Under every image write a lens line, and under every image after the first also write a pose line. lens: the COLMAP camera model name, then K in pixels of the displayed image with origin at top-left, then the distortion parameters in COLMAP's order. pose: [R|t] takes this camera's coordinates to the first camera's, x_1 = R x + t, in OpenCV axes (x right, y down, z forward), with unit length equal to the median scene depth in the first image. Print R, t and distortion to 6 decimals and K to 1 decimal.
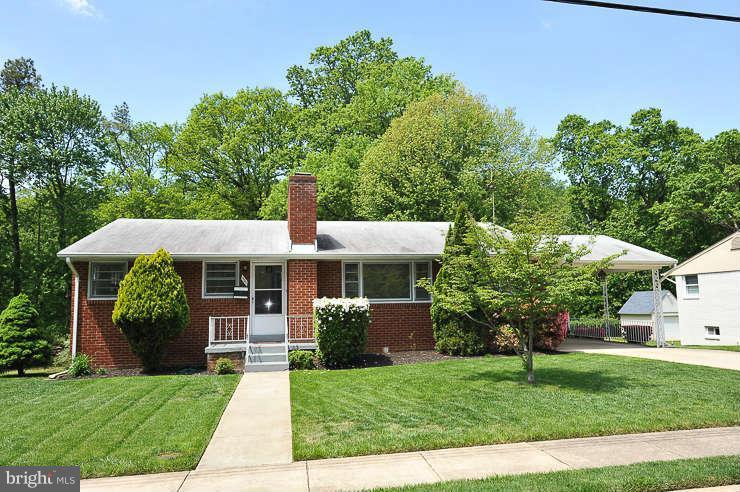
lens RADIAL K [[457.9, 0, 370.5], [0, 457.9, 247.7], [0, 0, 1]] dist [0.001162, -0.001238]
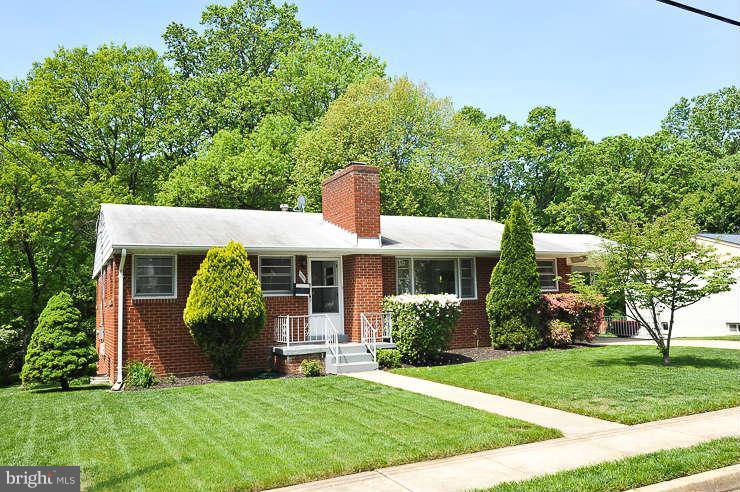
lens RADIAL K [[524.0, 0, 353.6], [0, 524.0, 250.2], [0, 0, 1]] dist [0.008399, -0.000486]
pose [[0.972421, 0.013047, 0.232866, -0.421304], [-0.015537, 0.999840, 0.008860, 0.007334], [-0.232713, -0.012233, 0.972469, -0.045117]]
